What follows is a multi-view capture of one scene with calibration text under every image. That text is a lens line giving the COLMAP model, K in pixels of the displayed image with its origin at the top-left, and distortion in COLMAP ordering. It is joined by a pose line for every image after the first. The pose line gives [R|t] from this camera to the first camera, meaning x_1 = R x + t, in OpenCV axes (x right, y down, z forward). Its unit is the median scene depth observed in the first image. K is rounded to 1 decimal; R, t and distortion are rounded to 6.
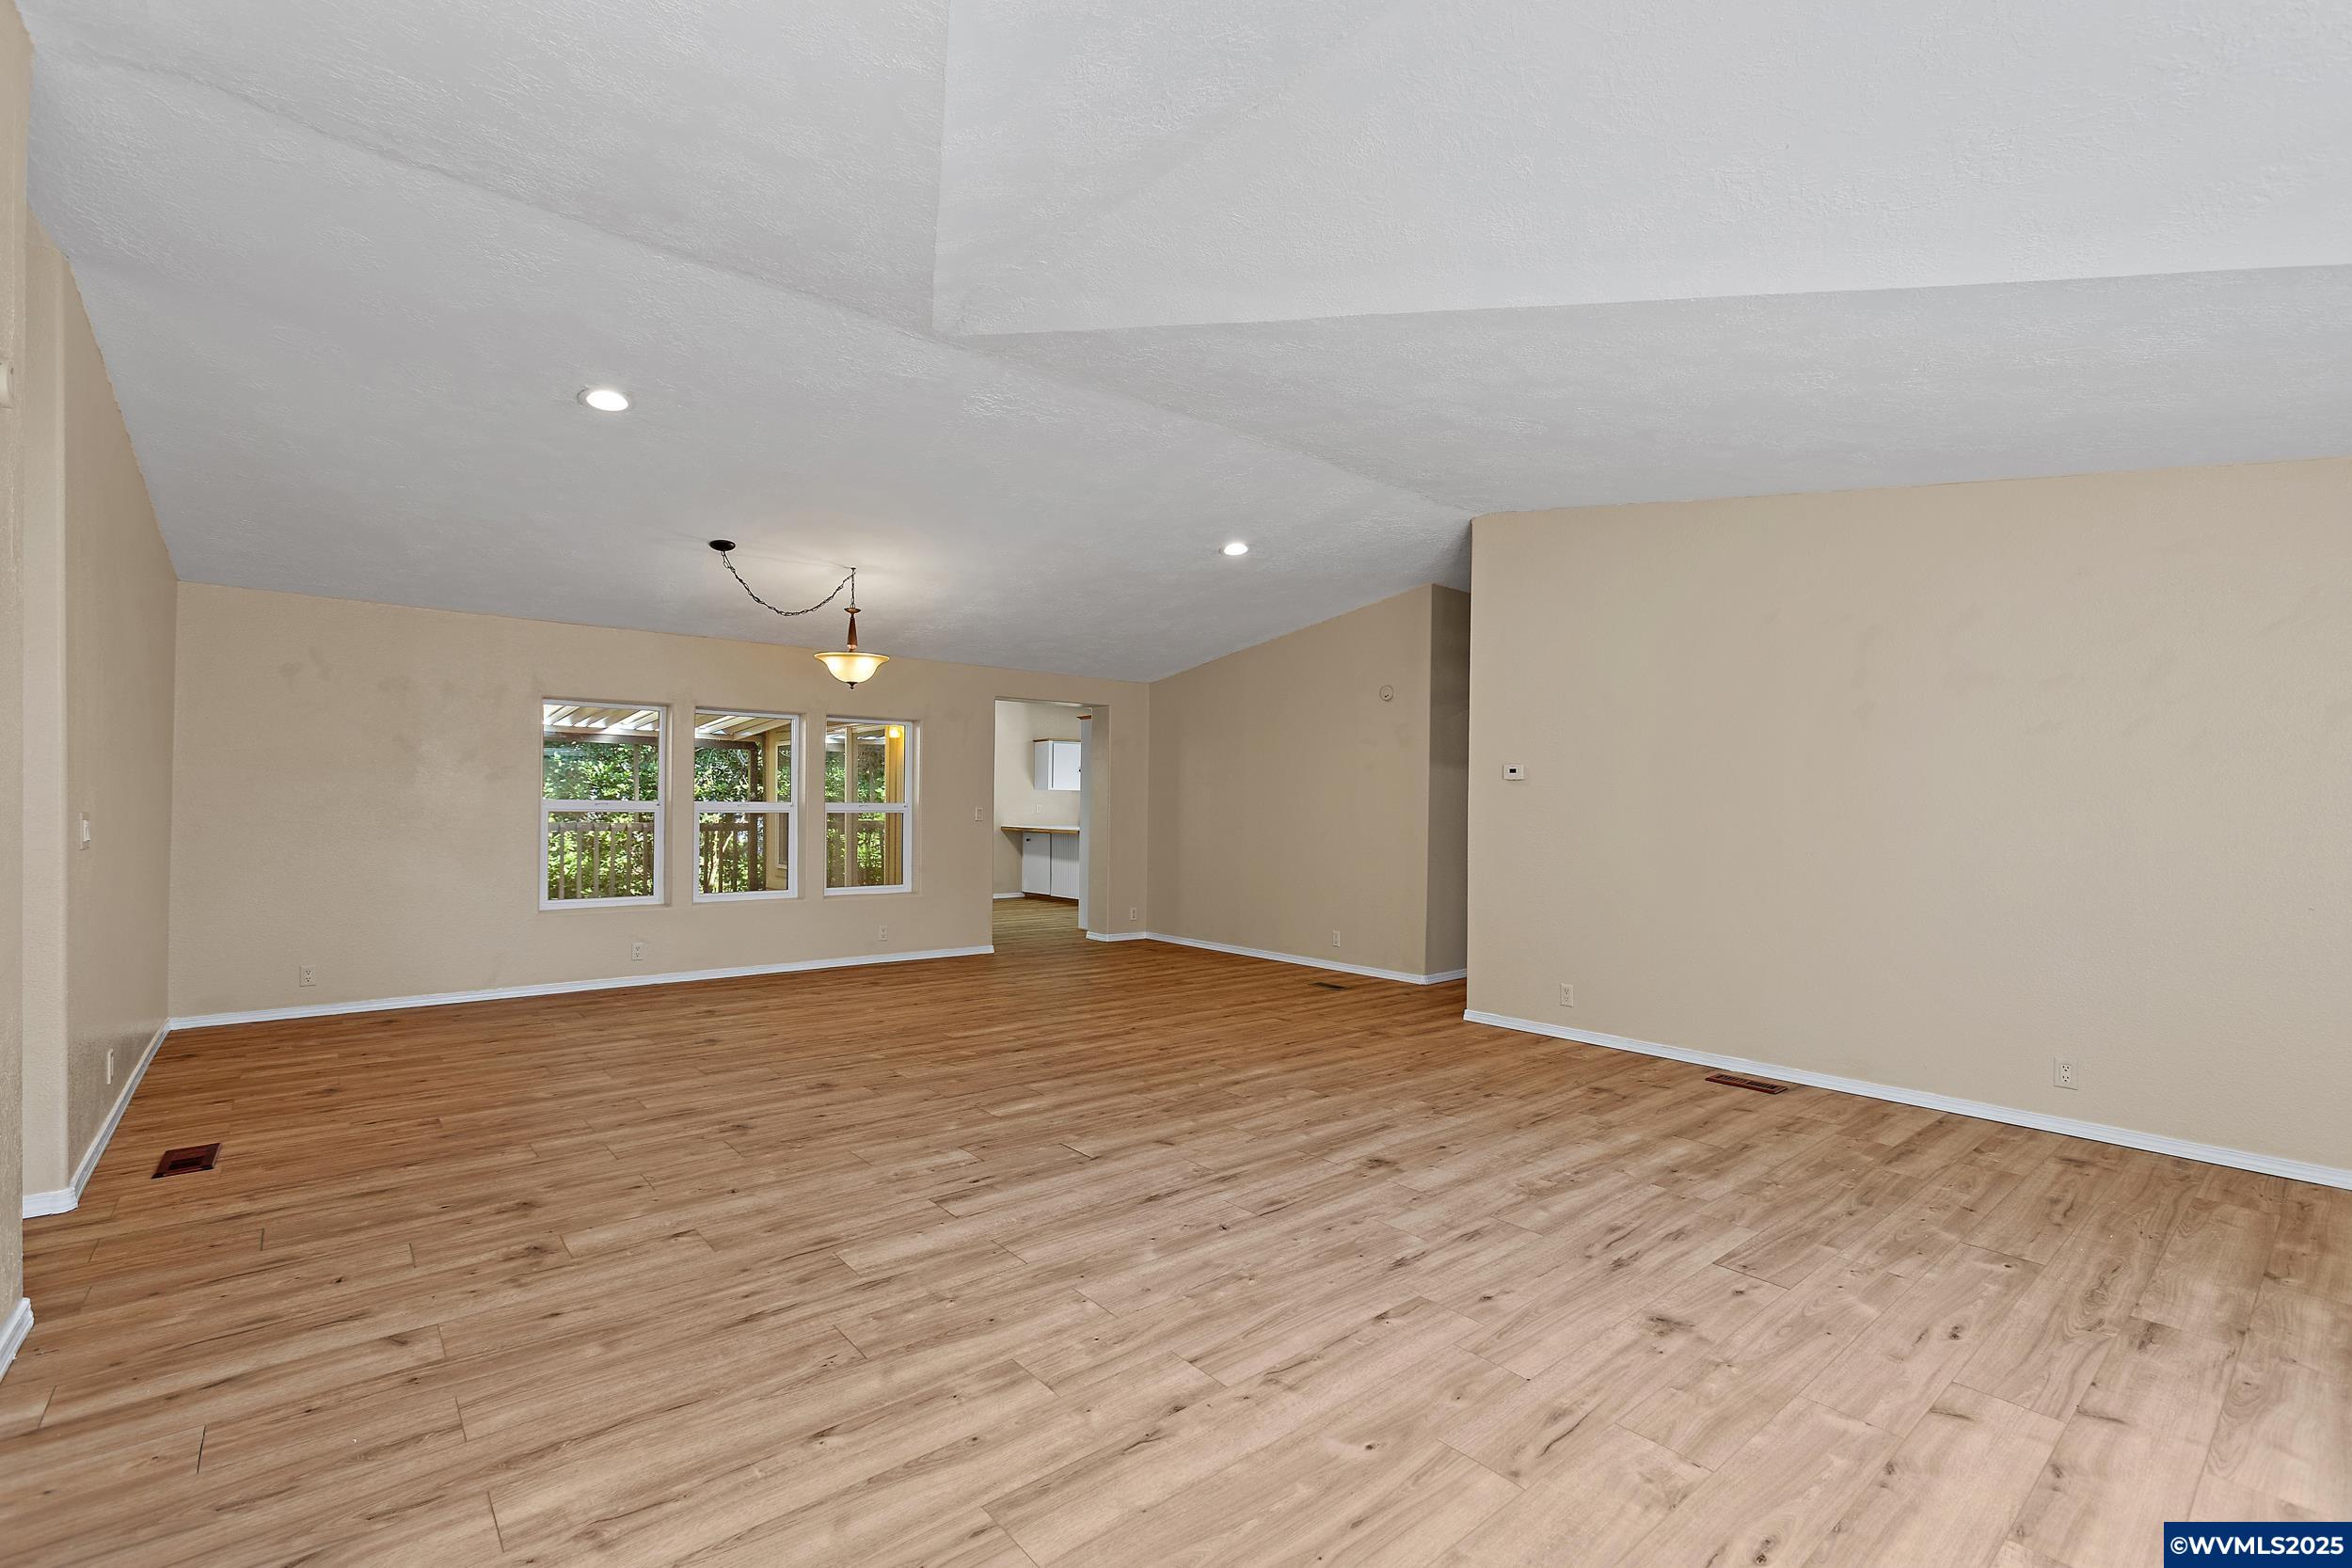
lens RADIAL K [[1077.0, 0, 1179.9], [0, 1077.0, 795.5], [0, 0, 1]] dist [-0.008233, 0.004720]
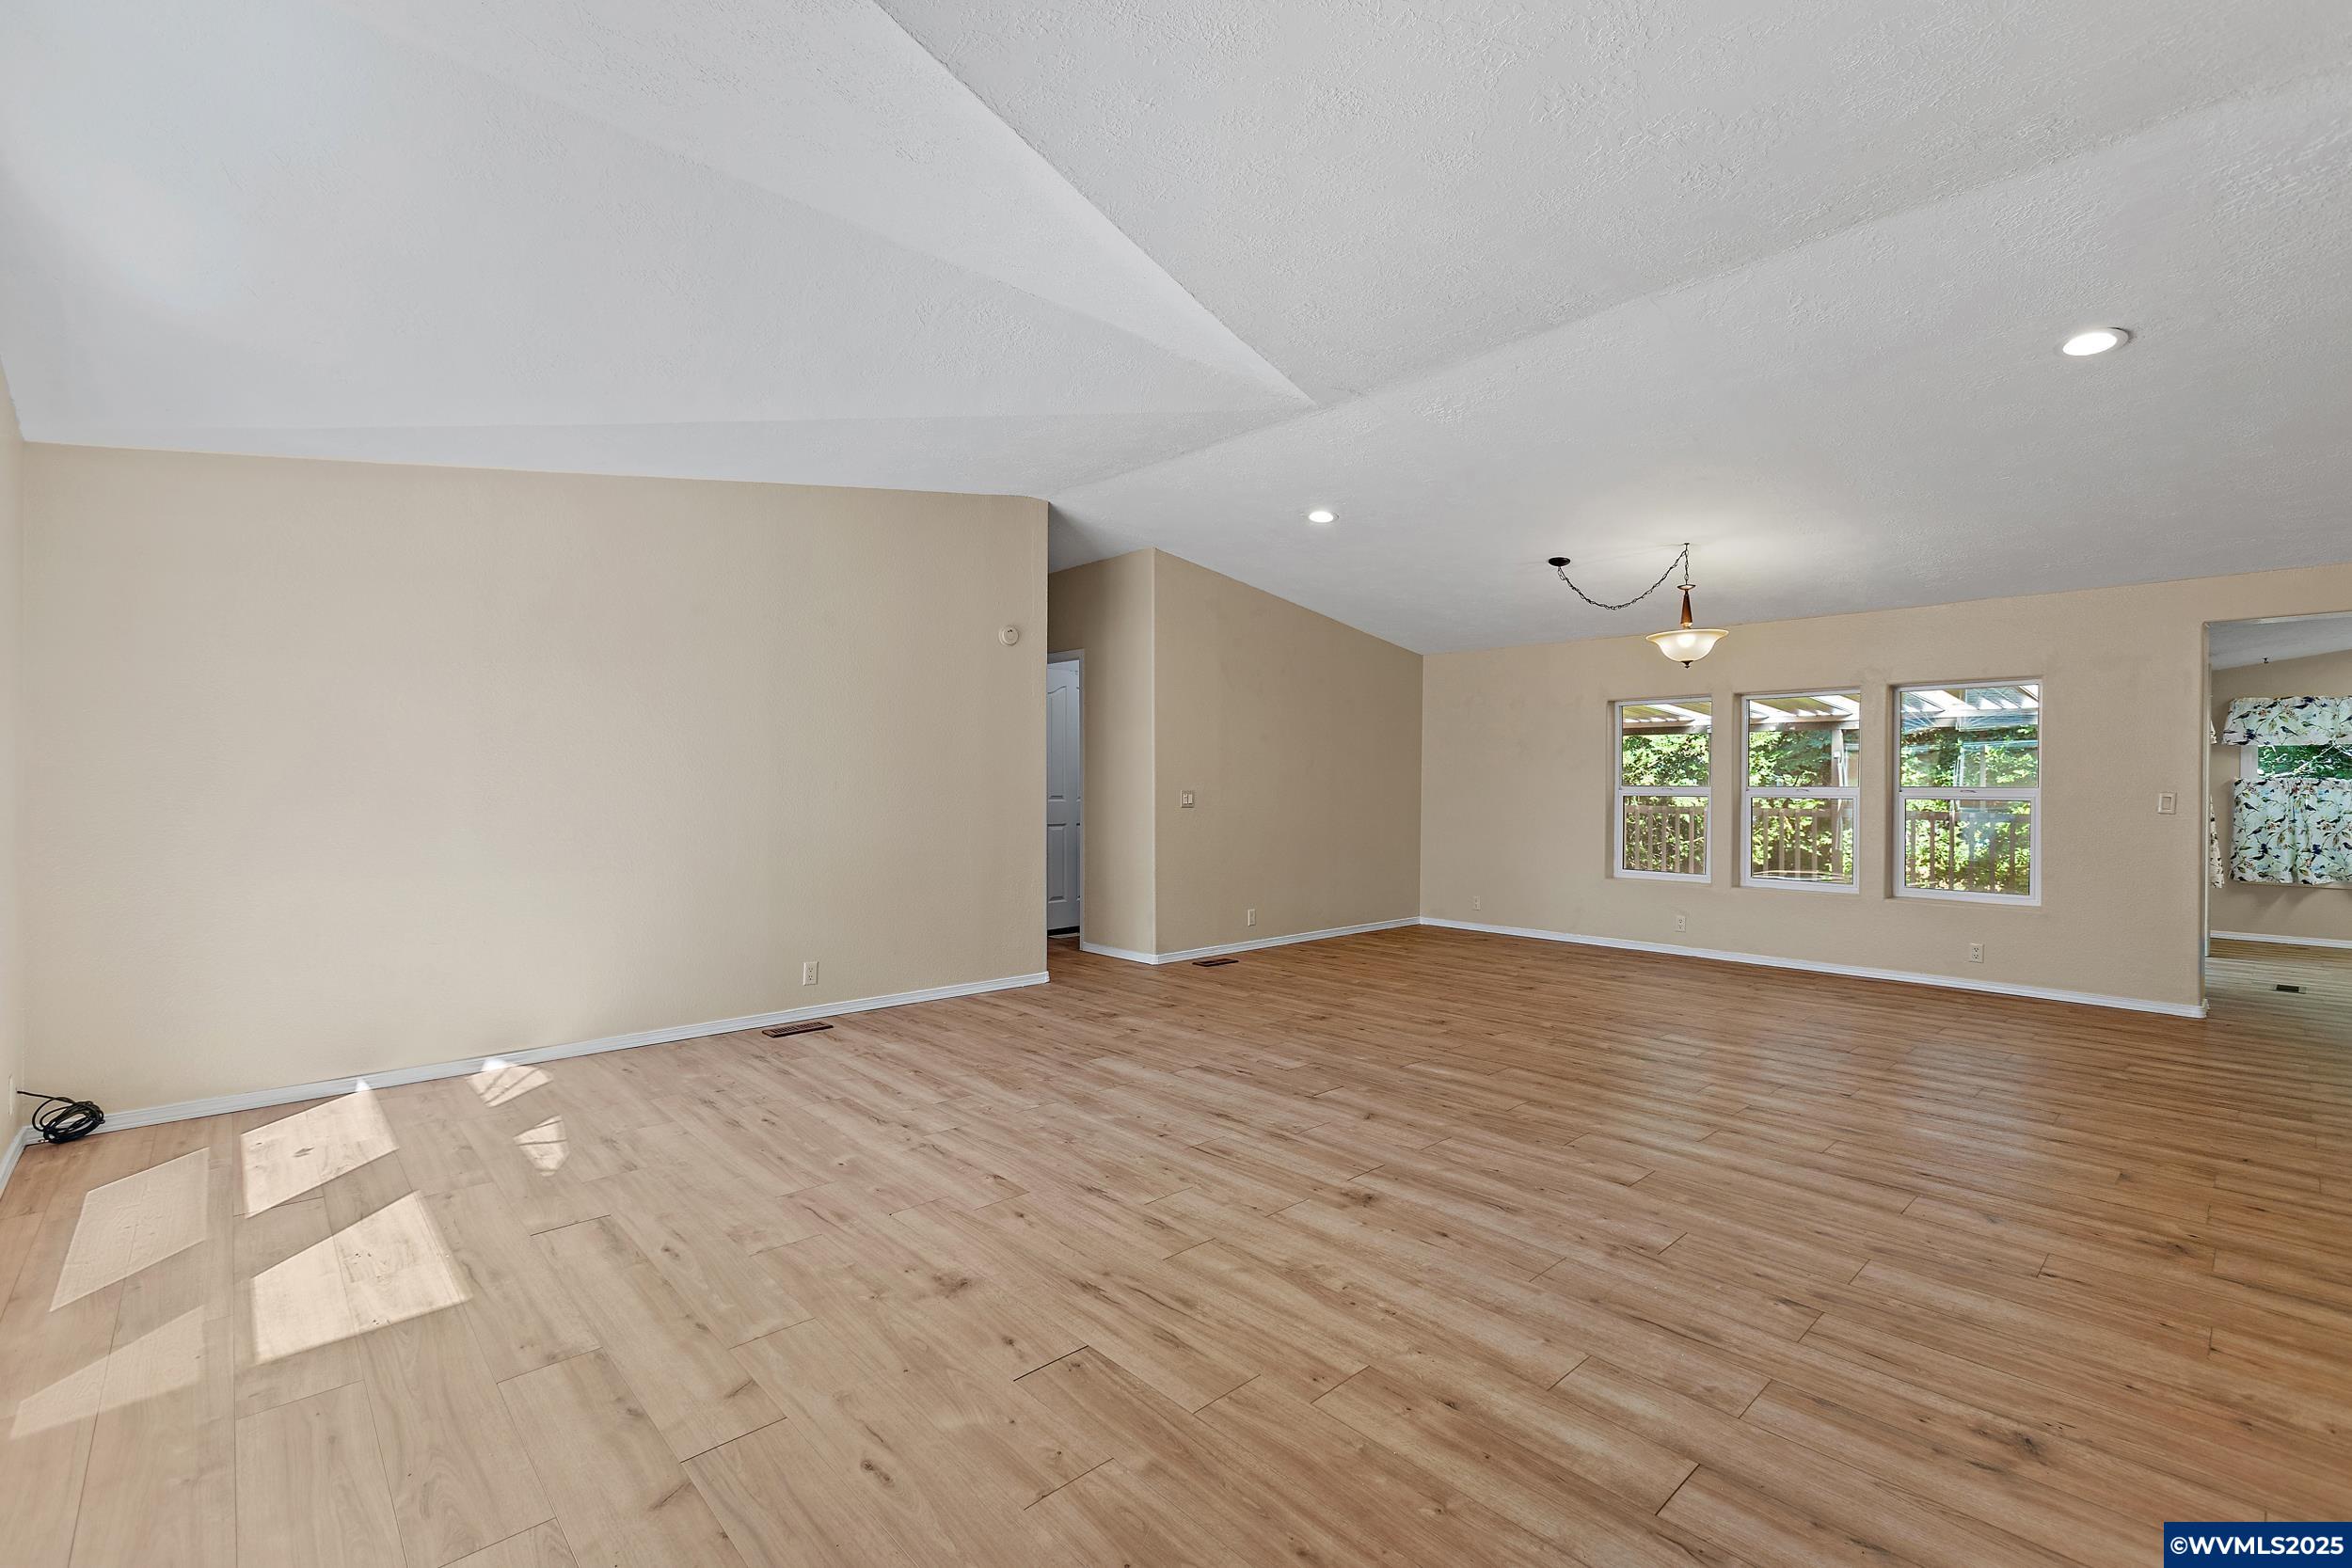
lens RADIAL K [[1077.0, 0, 1179.2], [0, 1077.0, 783.8], [0, 0, 1]] dist [-0.008233, 0.004720]
pose [[0.004378, -0.011162, -0.999928, 1.054668], [0.007539, 0.999910, -0.011129, 0.020829], [0.999962, -0.007490, 0.004462, 0.863971]]
